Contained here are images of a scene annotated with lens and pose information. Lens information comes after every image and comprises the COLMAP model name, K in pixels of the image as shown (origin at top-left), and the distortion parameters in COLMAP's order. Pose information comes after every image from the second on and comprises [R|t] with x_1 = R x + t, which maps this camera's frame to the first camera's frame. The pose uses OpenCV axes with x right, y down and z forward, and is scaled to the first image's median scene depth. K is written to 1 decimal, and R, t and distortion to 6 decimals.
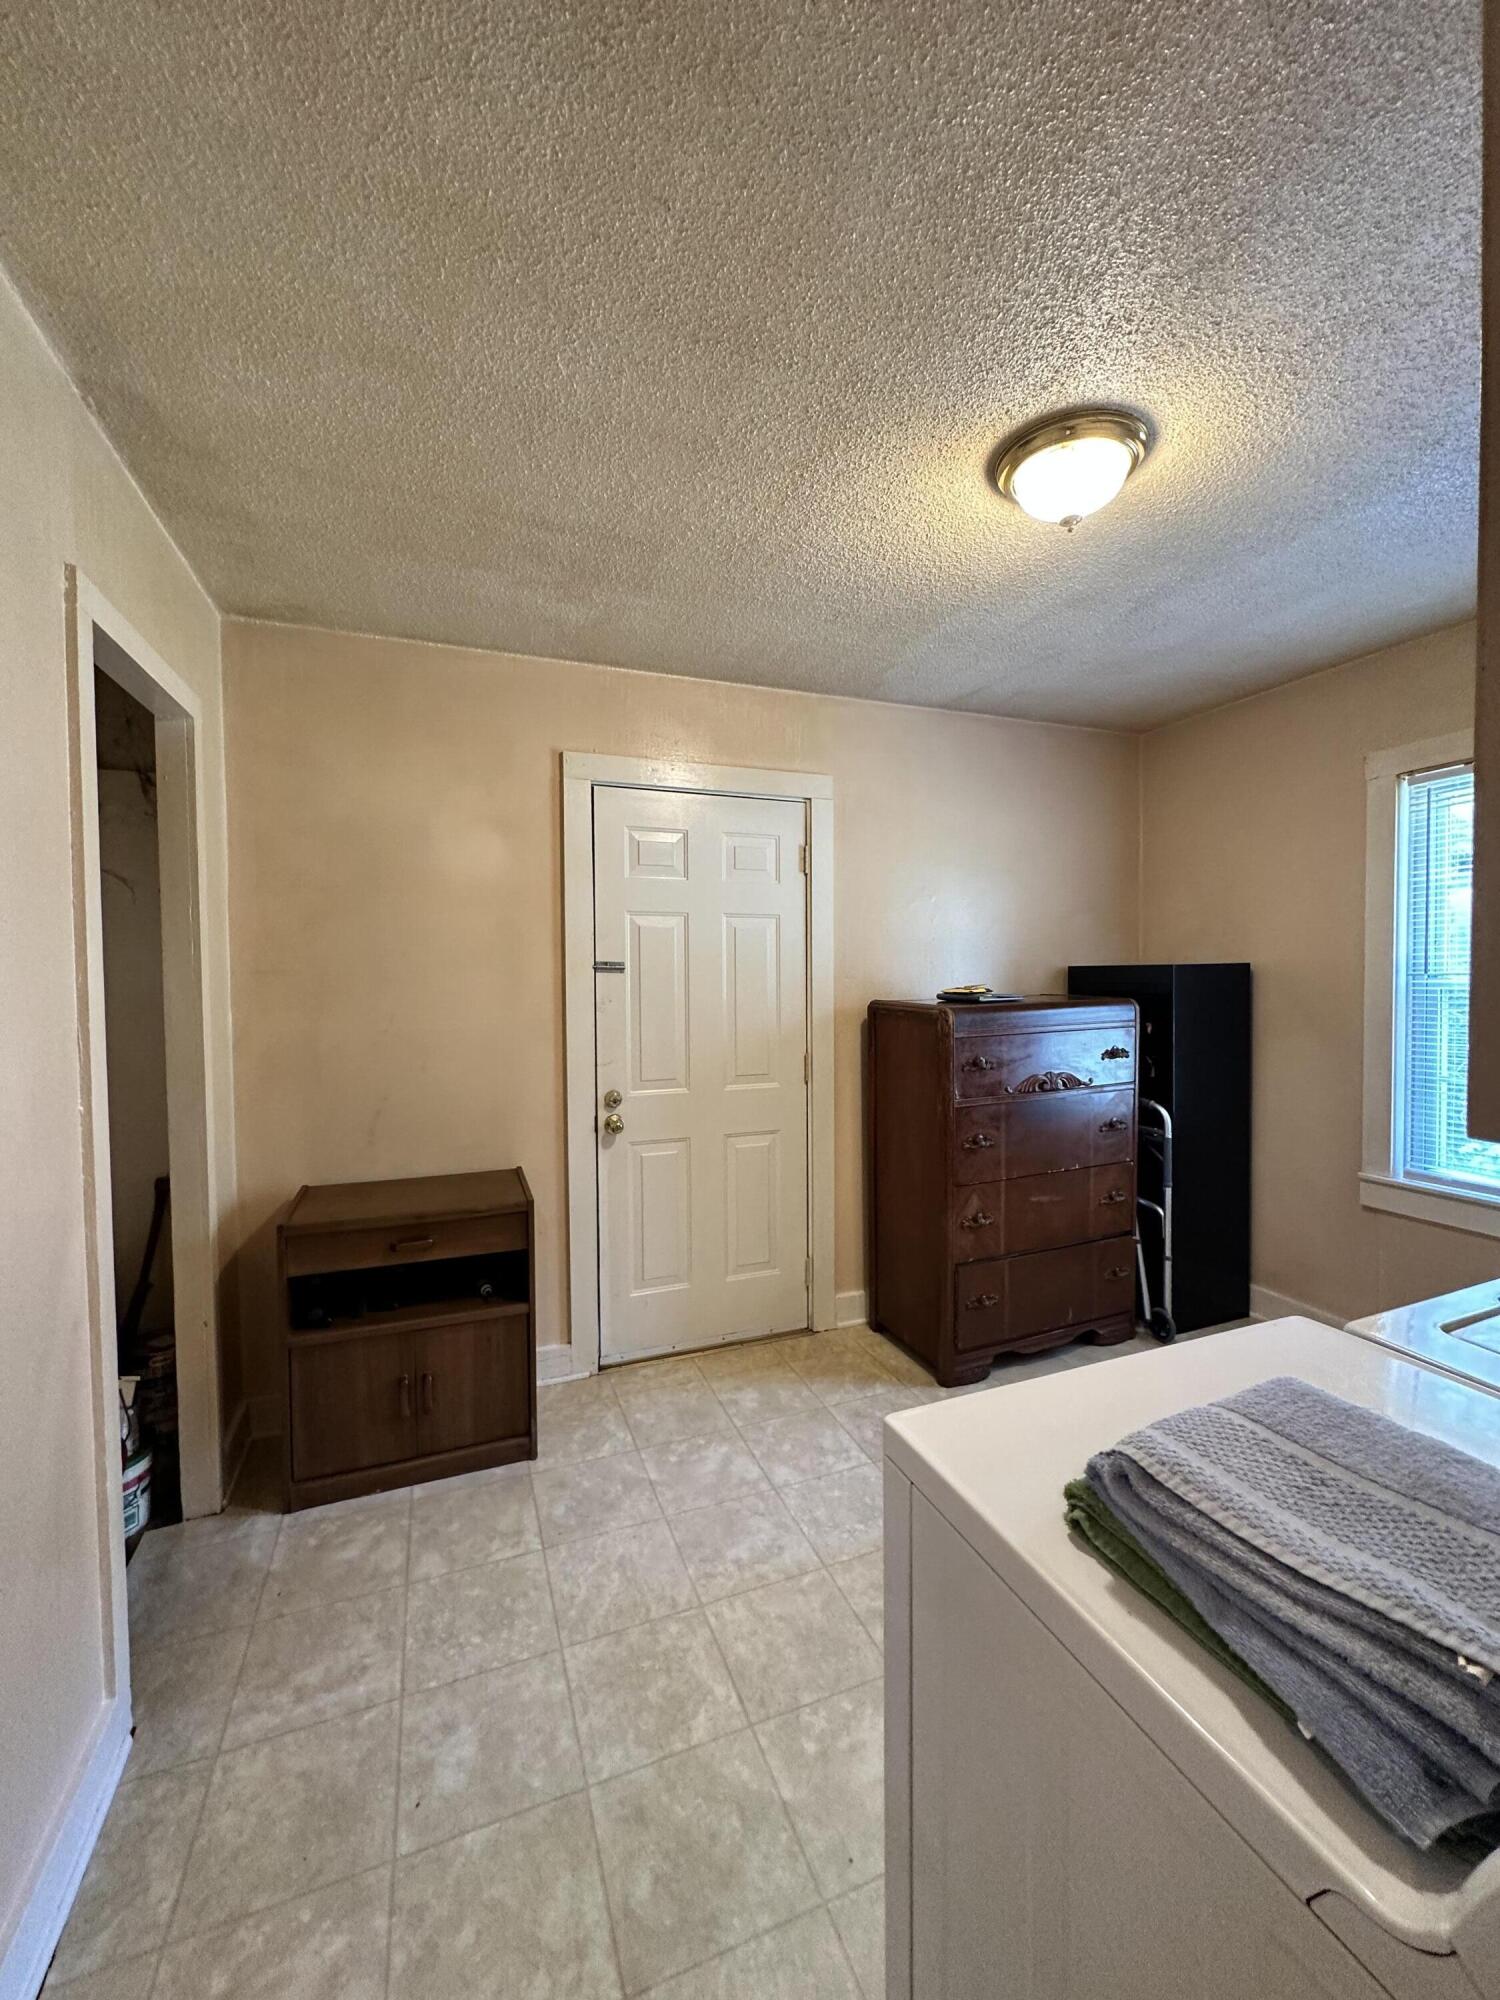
lens RADIAL K [[795.7, 0, 754.6], [0, 795.7, 1001.4], [0, 0, 1]] dist [0.000518, 0.000492]
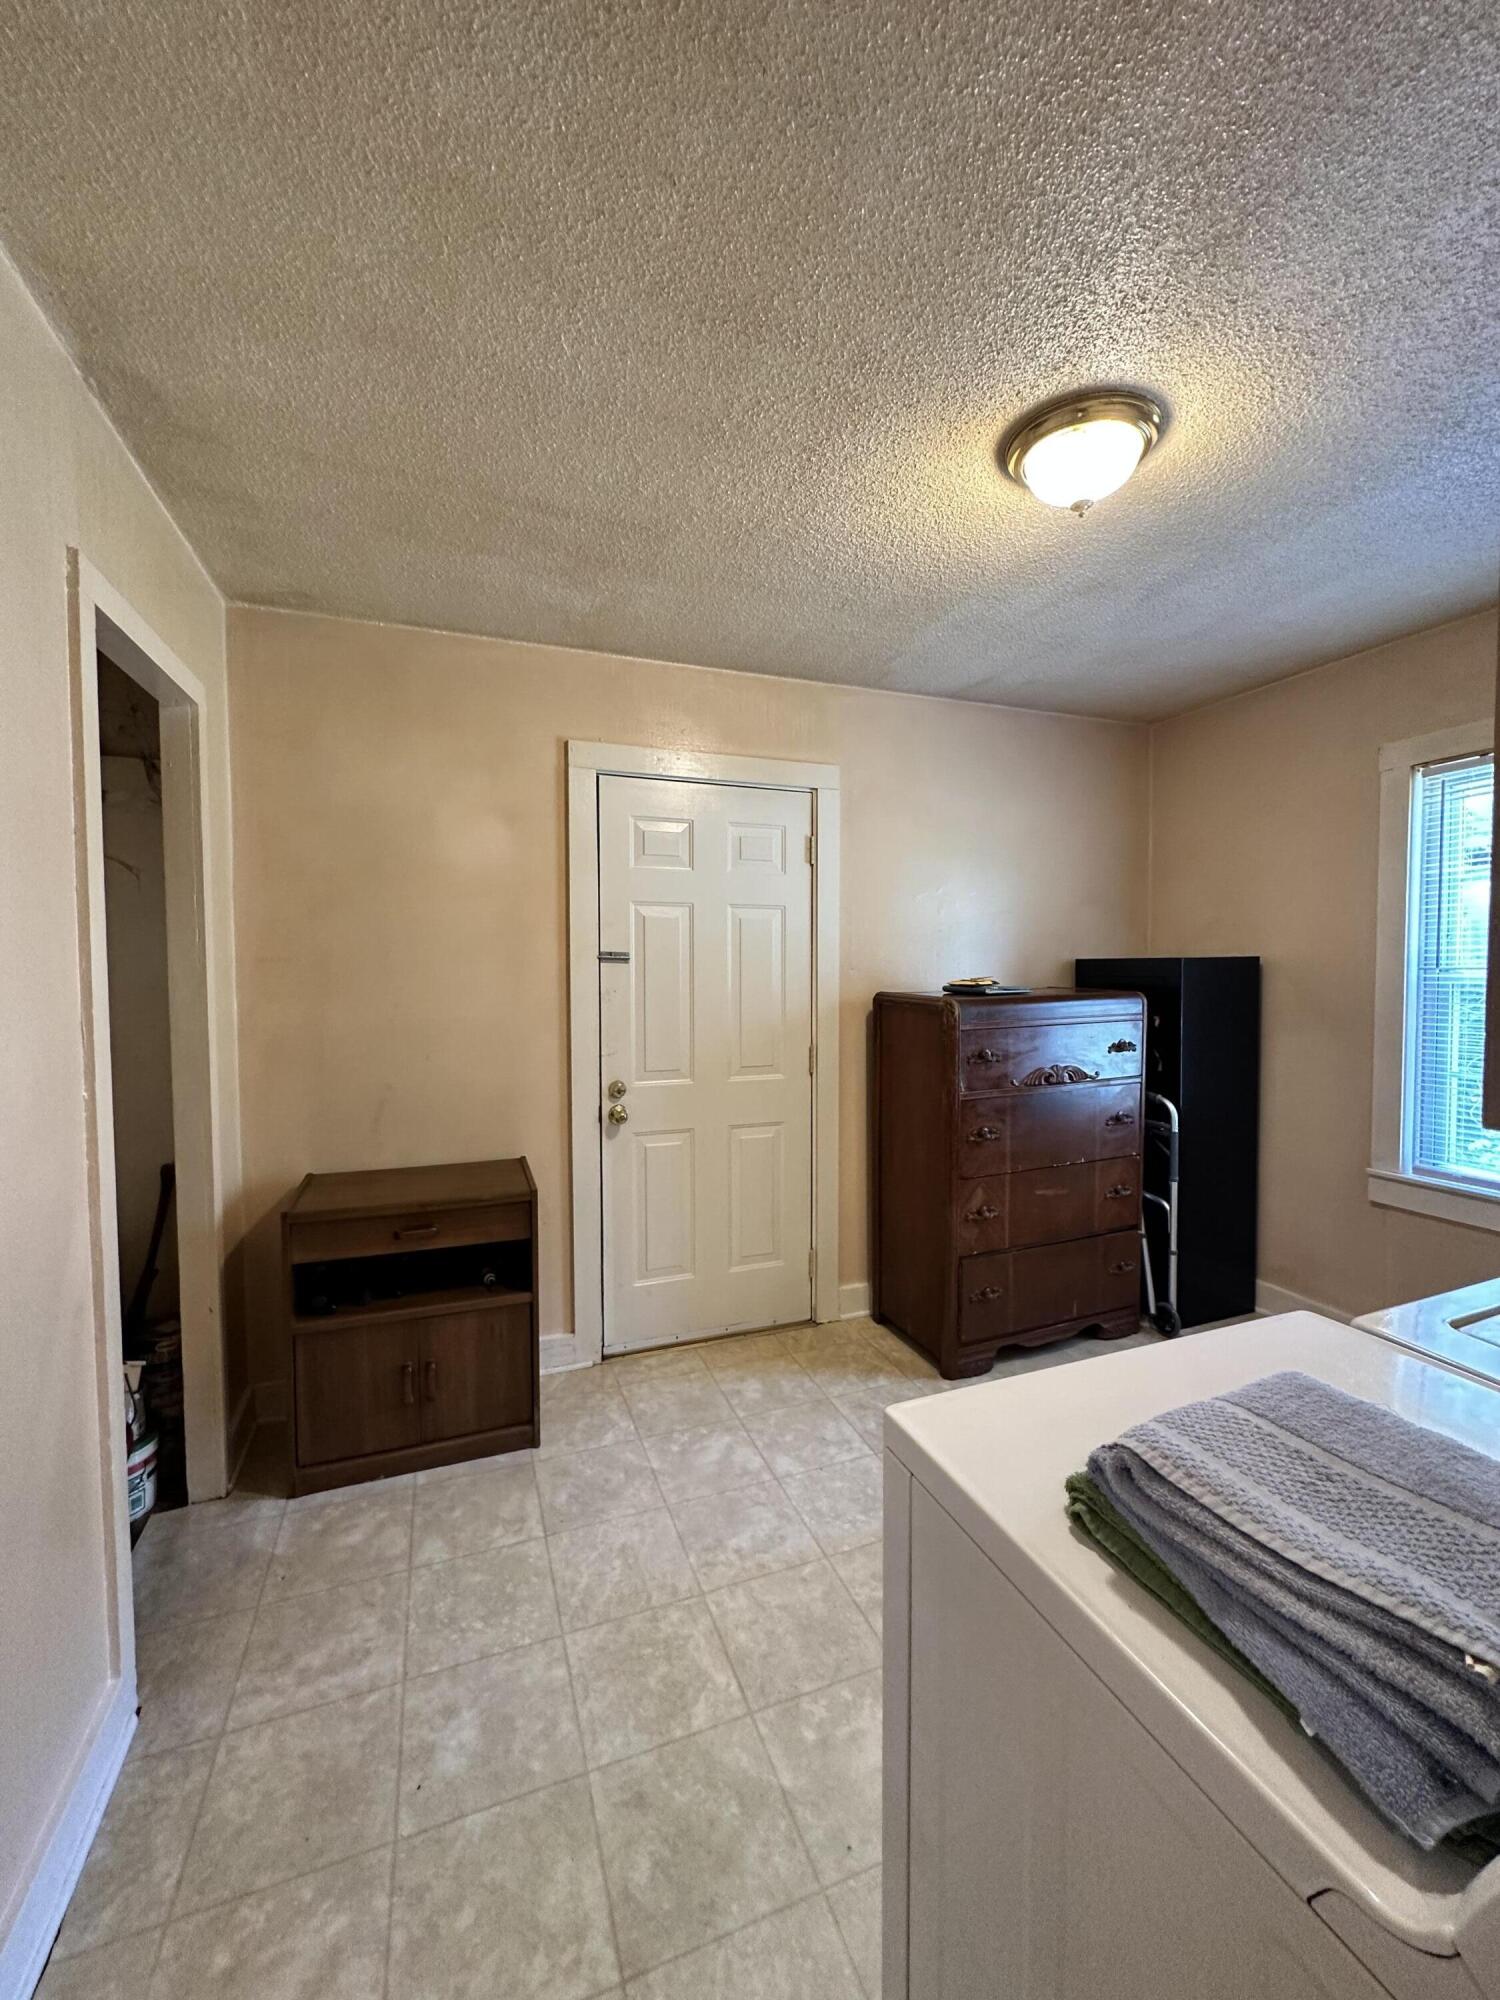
lens RADIAL K [[795.7, 0, 754.4], [0, 795.7, 1001.7], [0, 0, 1]] dist [0.000518, 0.000492]
pose [[0.999953, 0.005256, -0.008086, 0.002842], [-0.005178, 0.999941, 0.009563, 0.003219], [0.008136, -0.009521, 0.999922, 0.004871]]
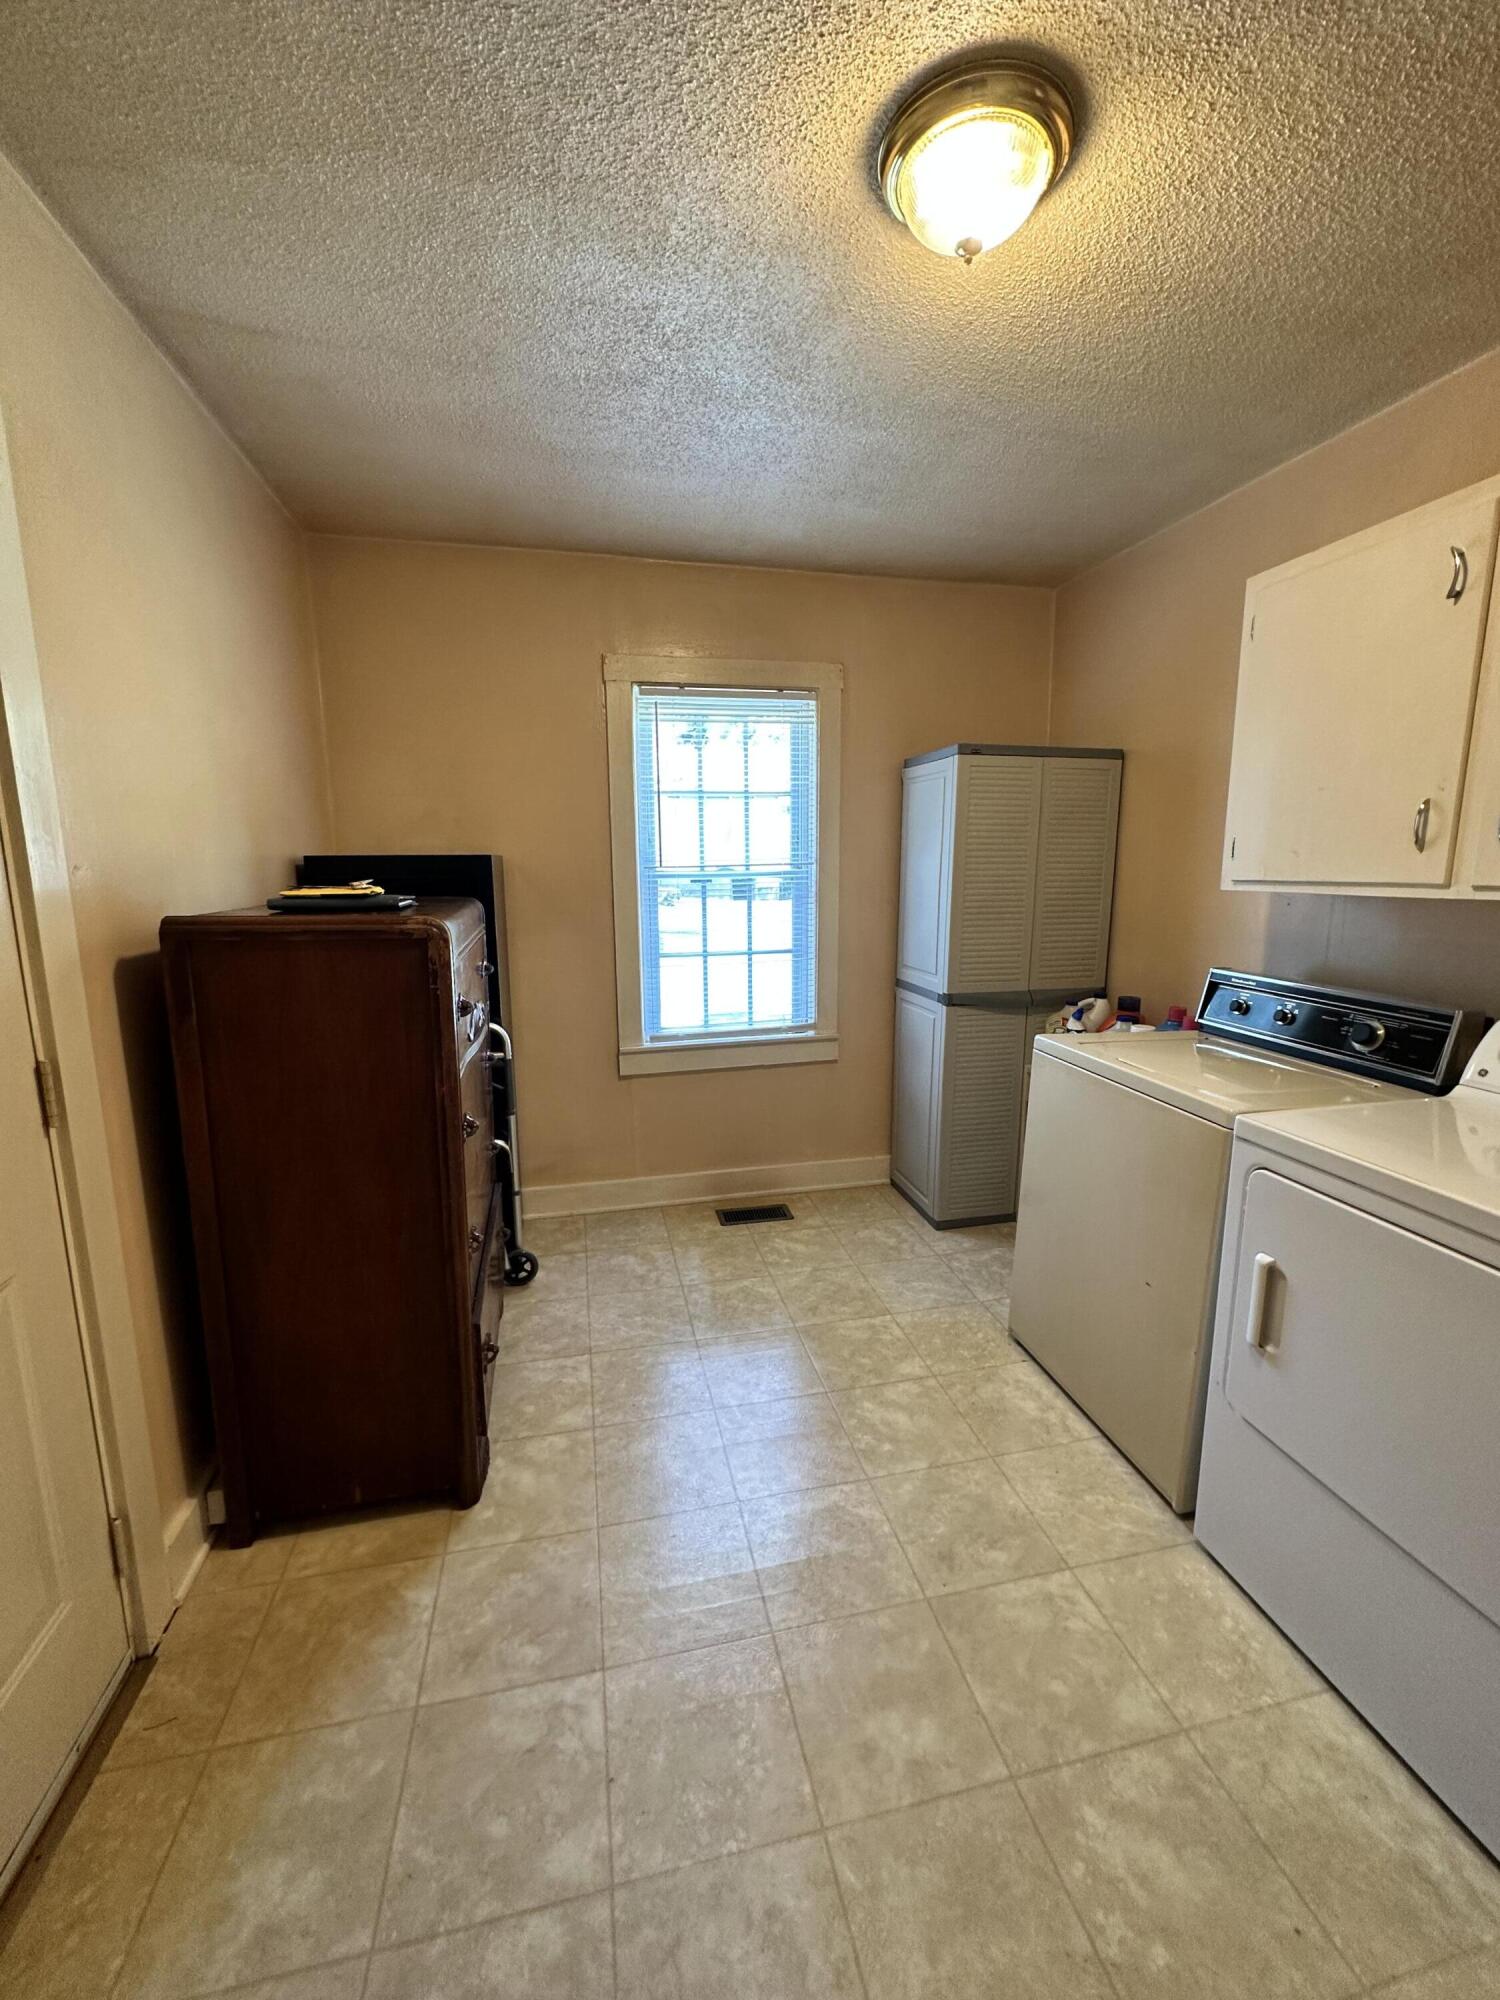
lens RADIAL K [[795.7, 0, 749.5], [0, 795.7, 996.6], [0, 0, 1]] dist [0.000518, 0.000492]
pose [[0.157313, -0.150376, 0.976033, -0.488528], [0.041938, 0.988464, 0.145532, -0.016405], [-0.986658, 0.018039, 0.161805, 1.096453]]
